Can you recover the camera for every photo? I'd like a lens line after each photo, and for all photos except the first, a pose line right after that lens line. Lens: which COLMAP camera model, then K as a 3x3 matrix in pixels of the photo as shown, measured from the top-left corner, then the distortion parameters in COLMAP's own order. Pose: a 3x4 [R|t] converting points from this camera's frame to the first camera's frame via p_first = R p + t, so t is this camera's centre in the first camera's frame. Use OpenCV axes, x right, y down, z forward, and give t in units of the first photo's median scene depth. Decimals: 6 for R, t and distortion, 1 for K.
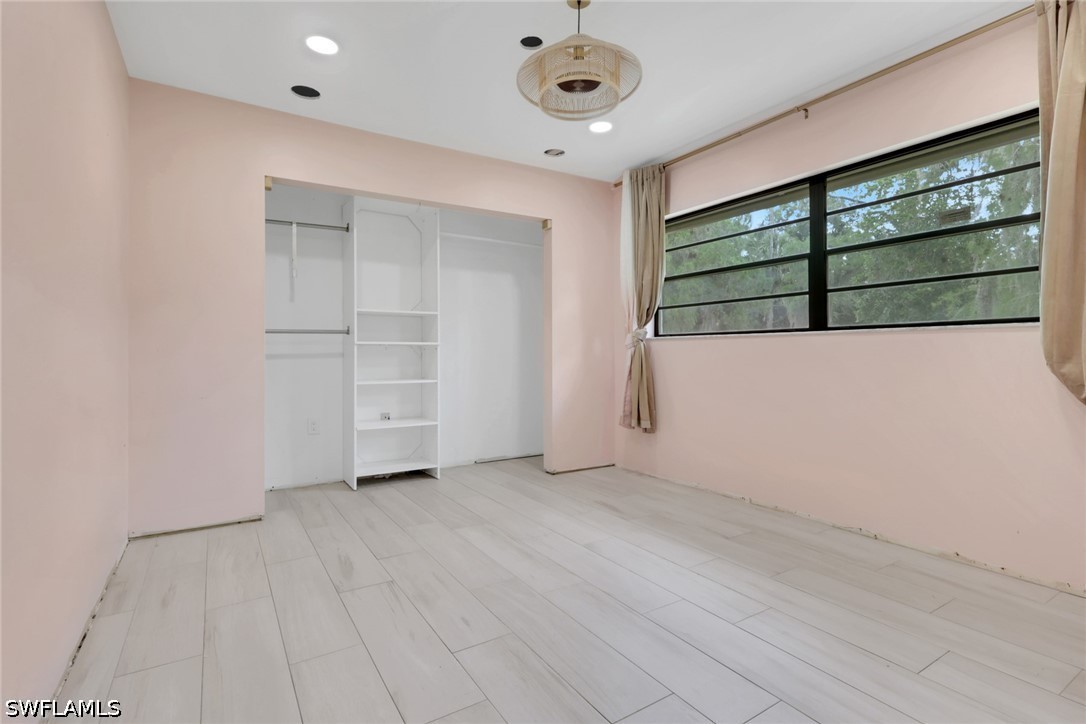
lens RADIAL K [[523.6, 0, 544.4], [0, 523.6, 357.0], [0, 0, 1]] dist [0.001300, 0.000170]
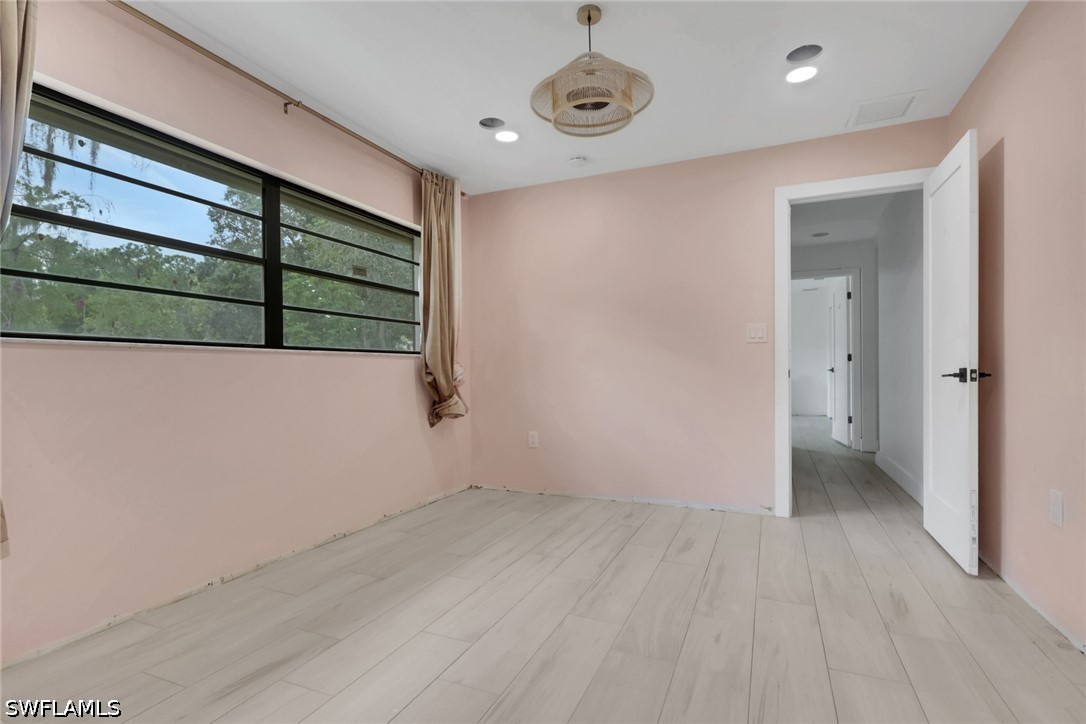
lens RADIAL K [[523.6, 0, 545.8], [0, 523.6, 367.6], [0, 0, 1]] dist [0.001300, 0.000170]
pose [[-0.570666, 0.014358, 0.821057, -0.494857], [0.012691, 0.999882, -0.008664, -0.004052], [-0.821084, 0.005476, -0.570781, 1.148709]]
